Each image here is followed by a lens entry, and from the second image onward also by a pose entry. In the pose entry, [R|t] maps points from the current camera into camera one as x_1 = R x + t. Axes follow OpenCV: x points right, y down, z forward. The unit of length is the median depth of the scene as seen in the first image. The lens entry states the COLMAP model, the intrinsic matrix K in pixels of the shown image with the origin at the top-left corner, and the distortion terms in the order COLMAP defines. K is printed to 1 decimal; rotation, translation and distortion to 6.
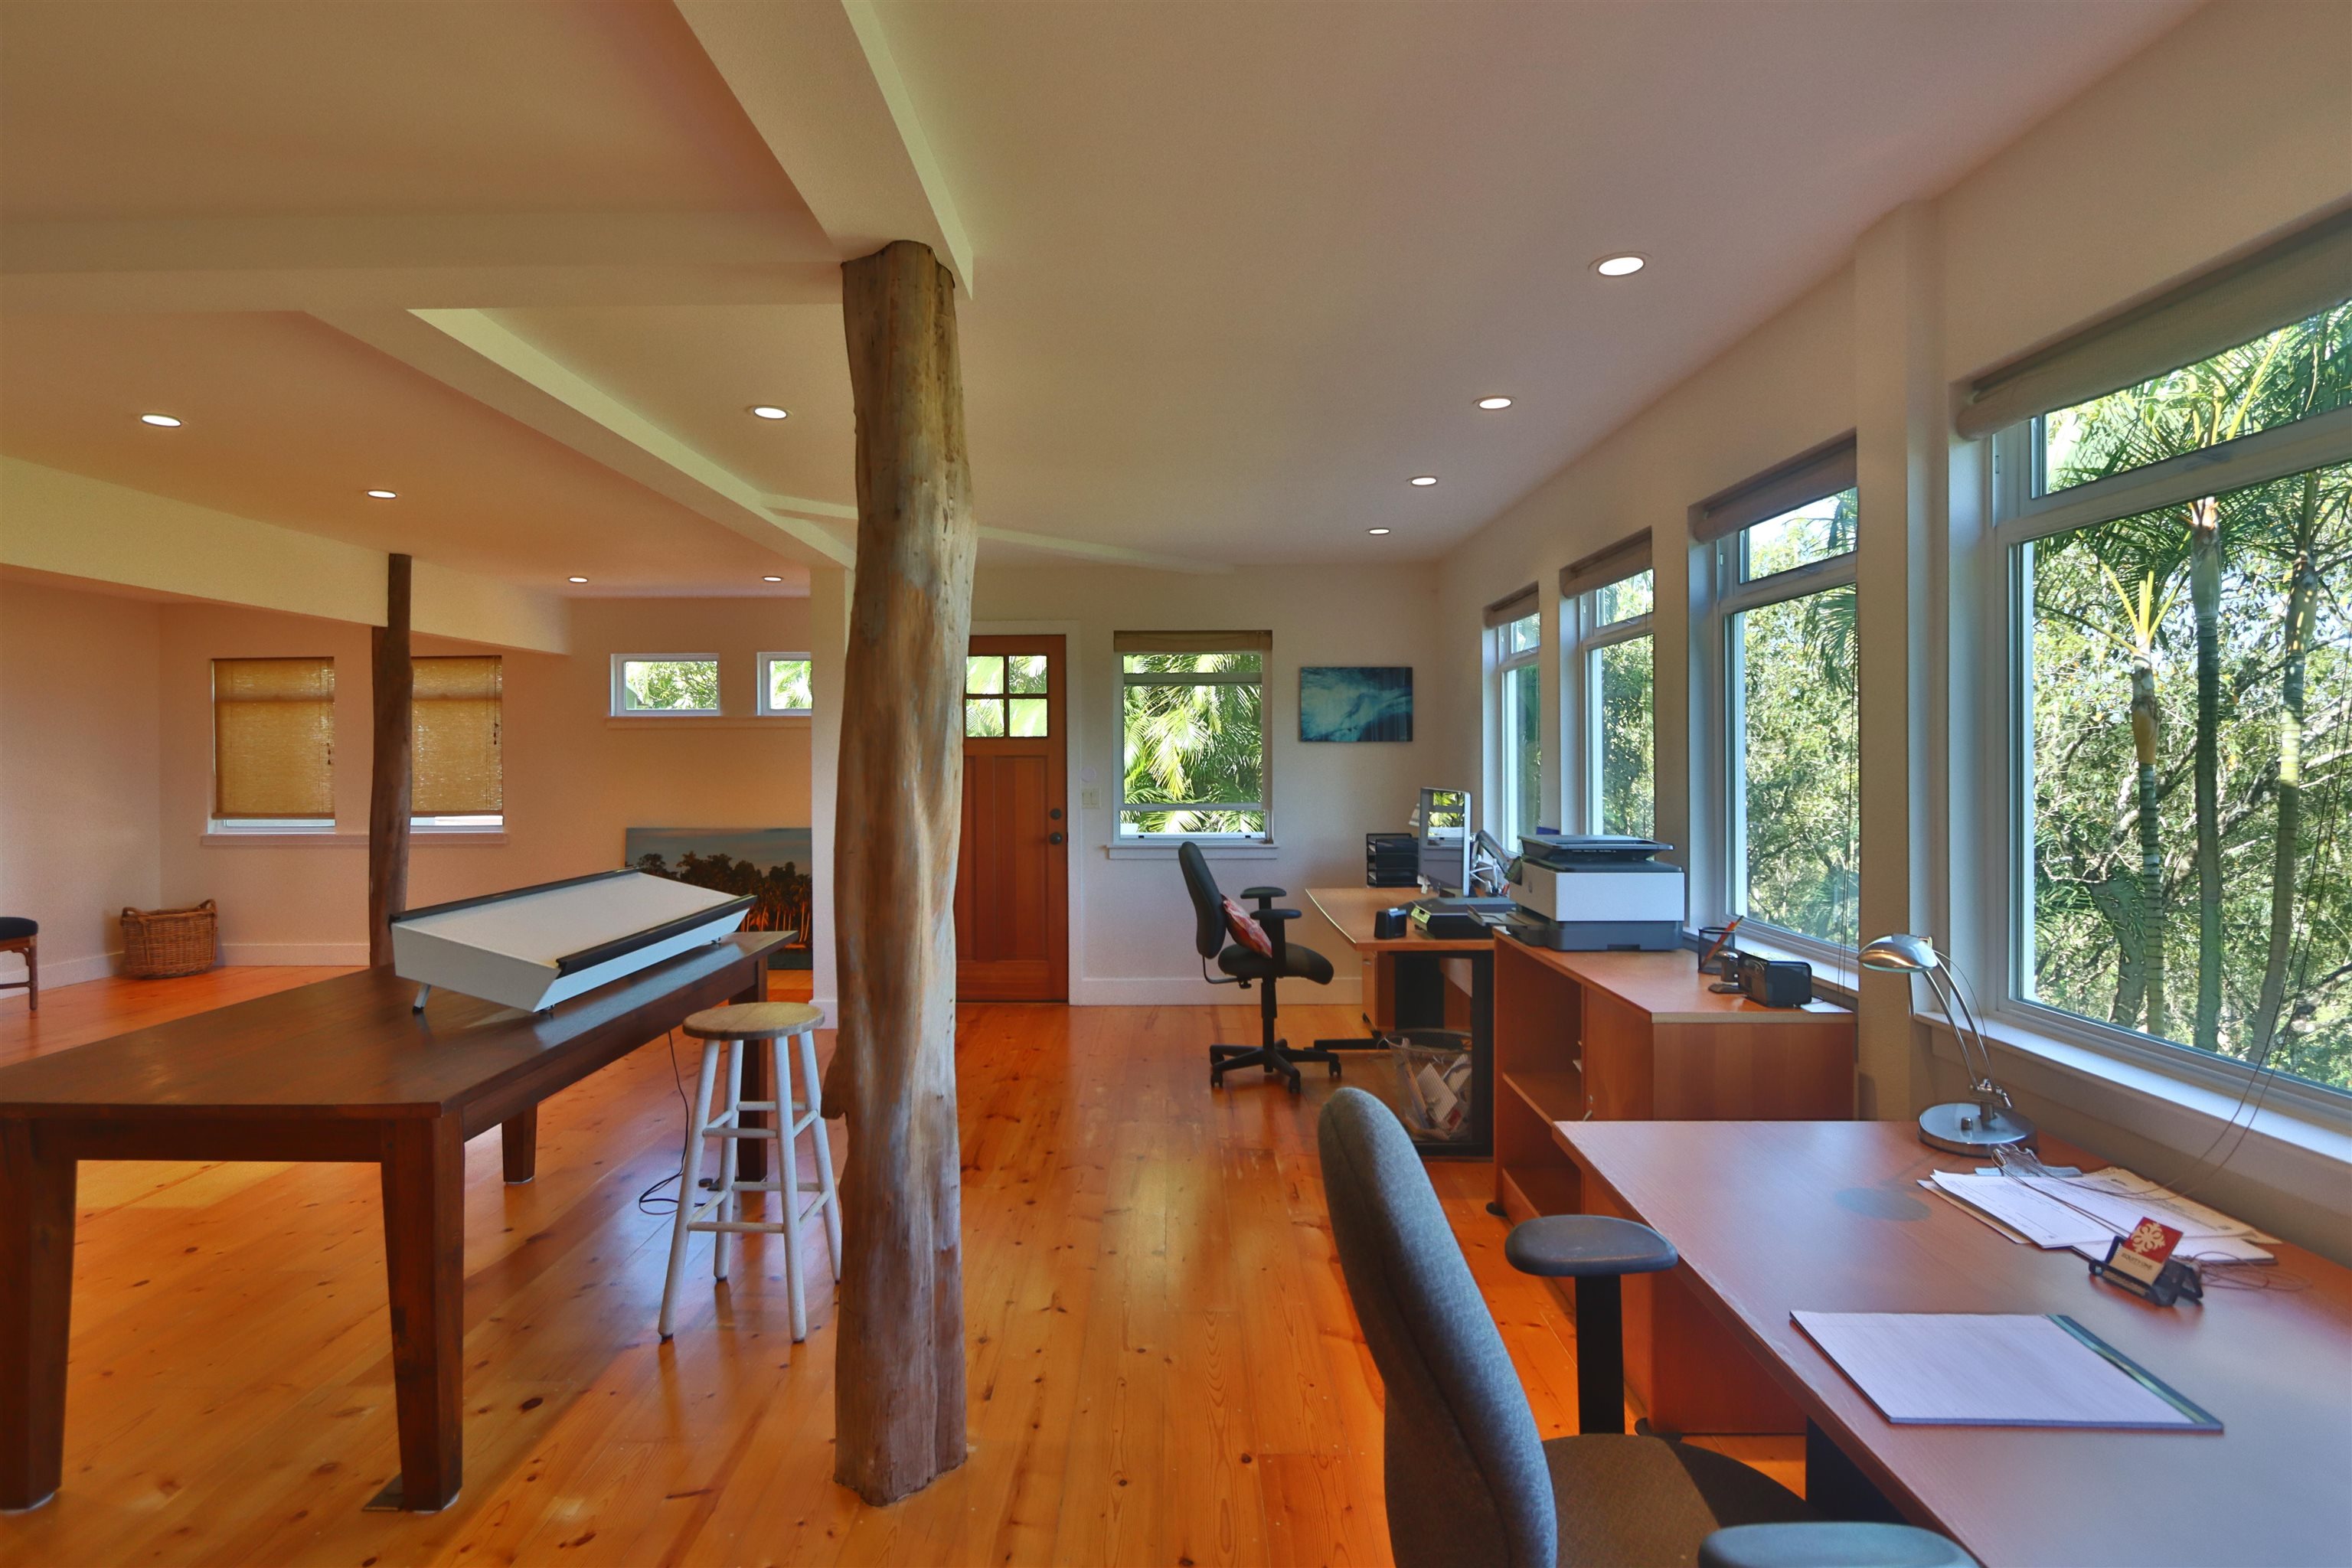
lens RADIAL K [[1199.7, 0, 1152.3], [0, 1199.7, 769.6], [0, 0, 1]] dist [-0.015513, 0.001185]
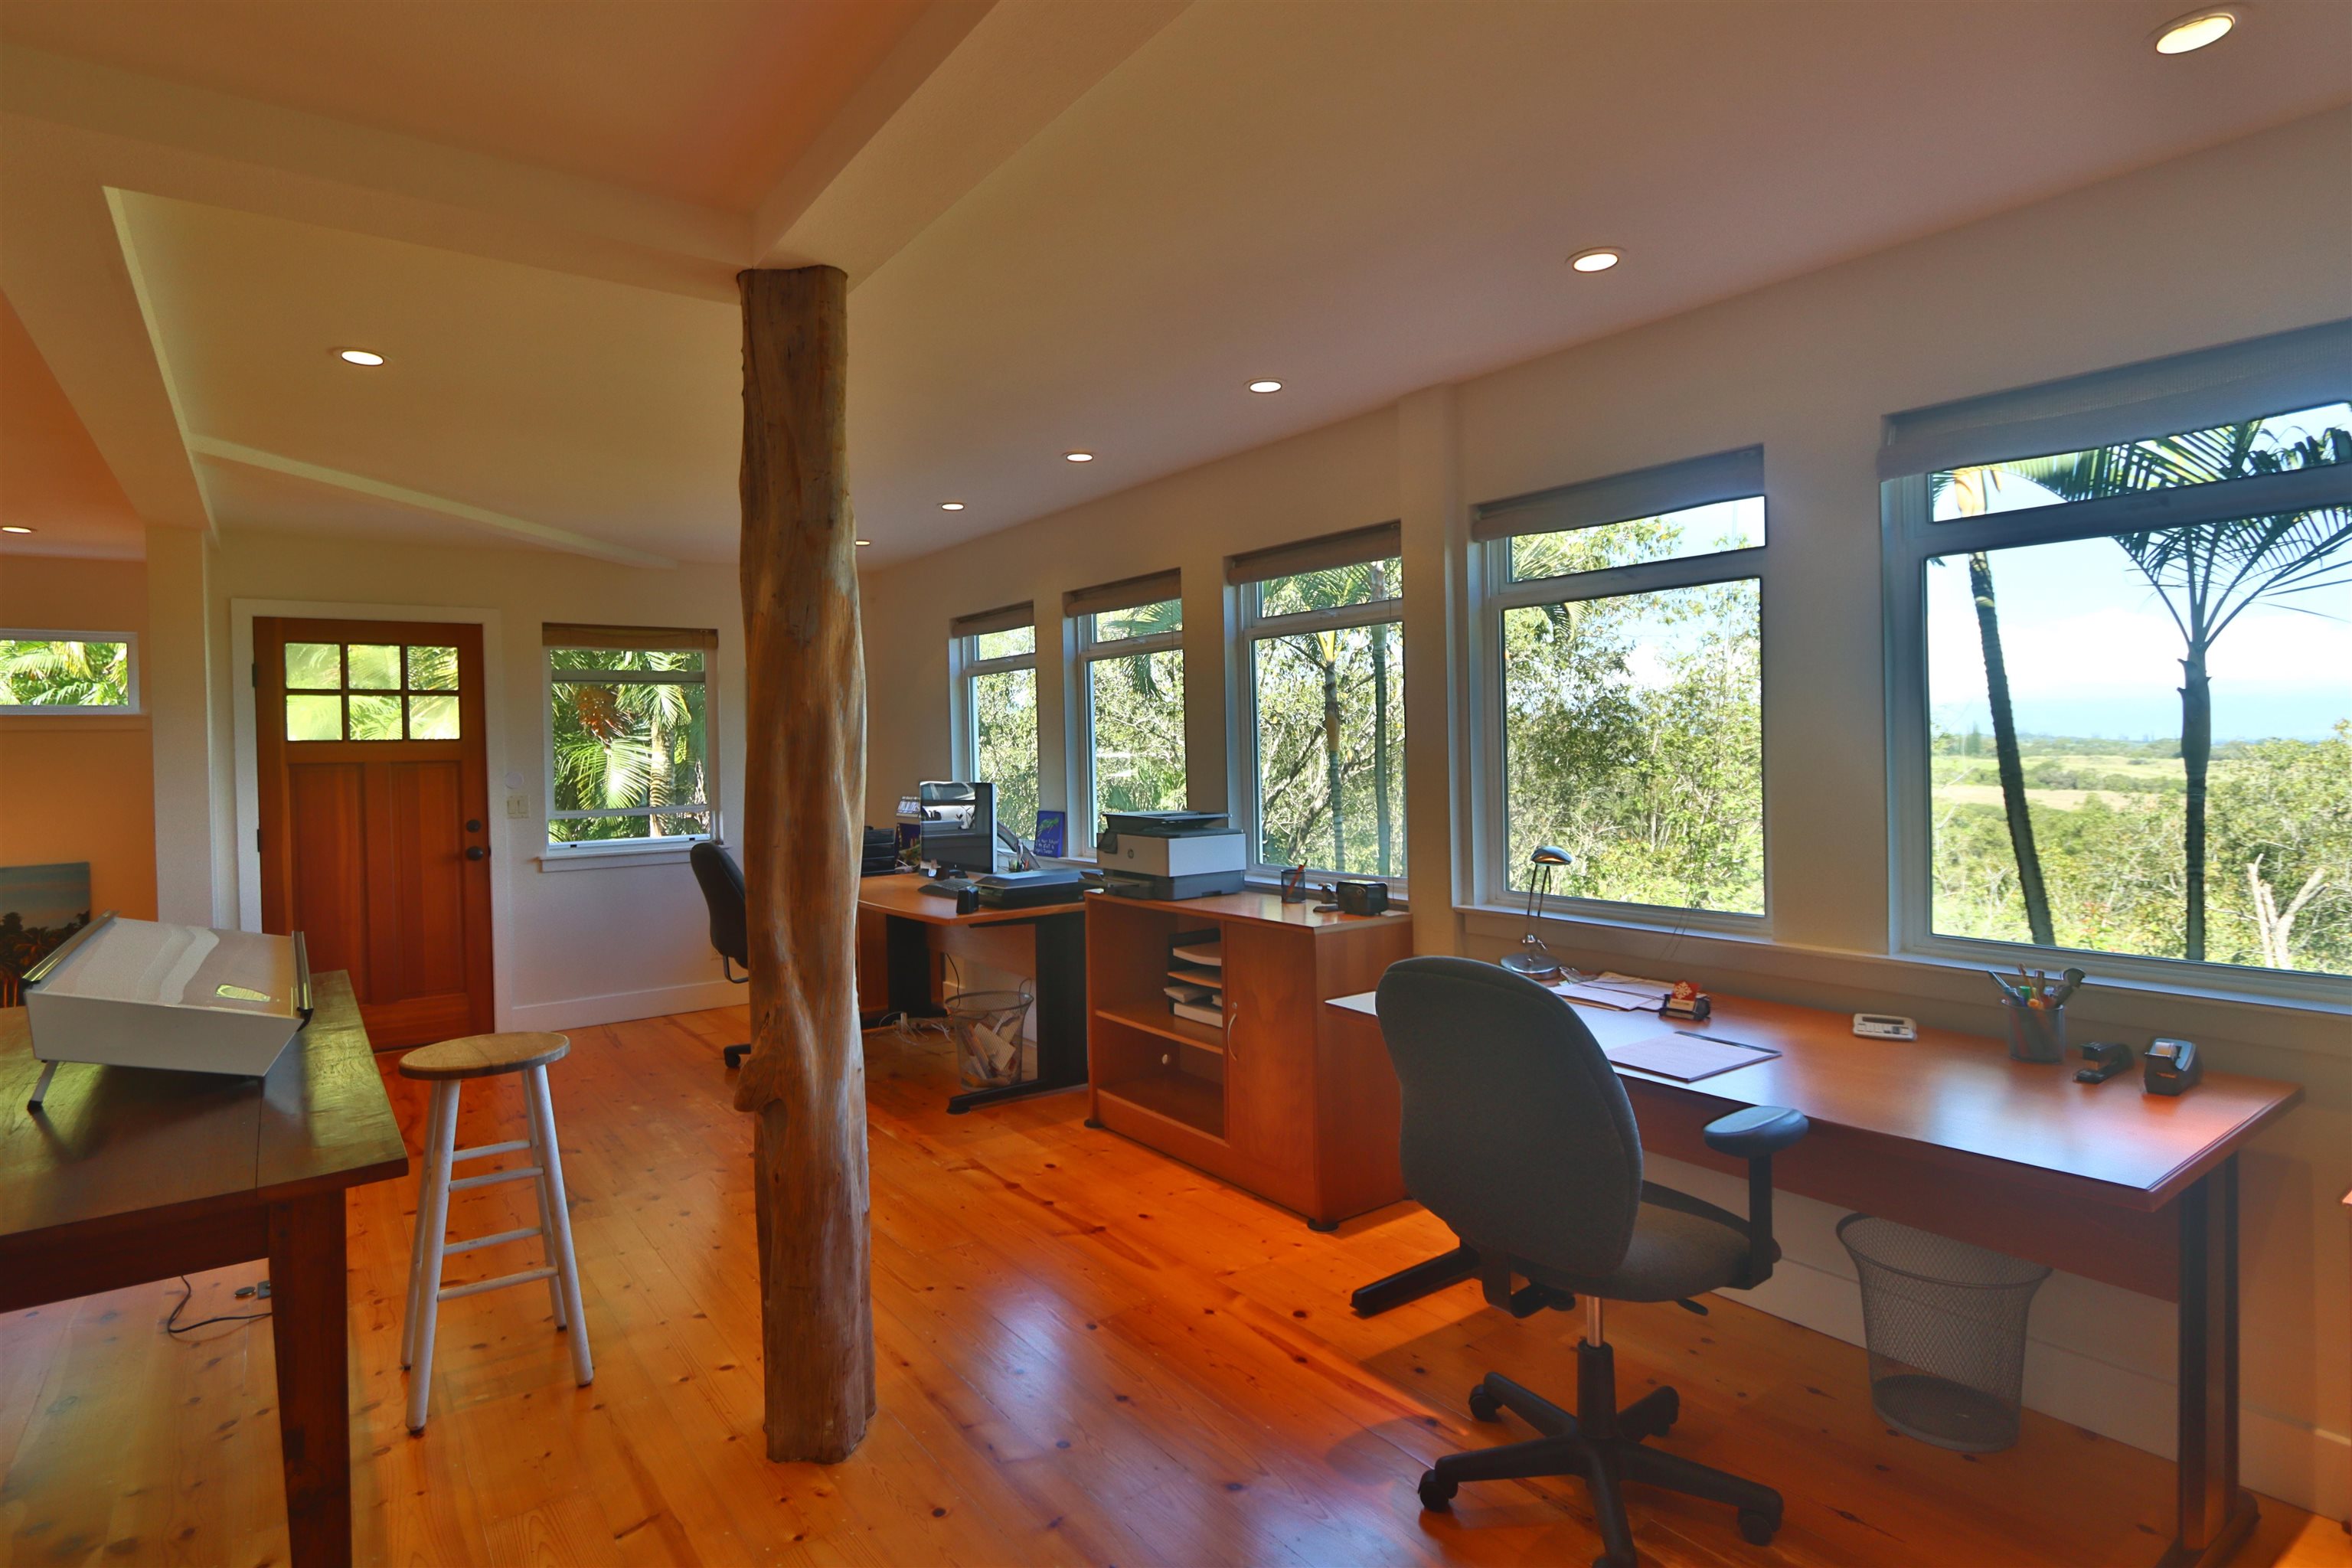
lens RADIAL K [[1199.7, 0, 1152.3], [0, 1199.7, 769.6], [0, 0, 1]] dist [-0.015513, 0.001185]
pose [[0.800830, -0.023827, 0.598418, -0.369751], [0.024398, 0.999677, 0.007154, 0.002079], [-0.598395, 0.008871, 0.801152, -0.011032]]
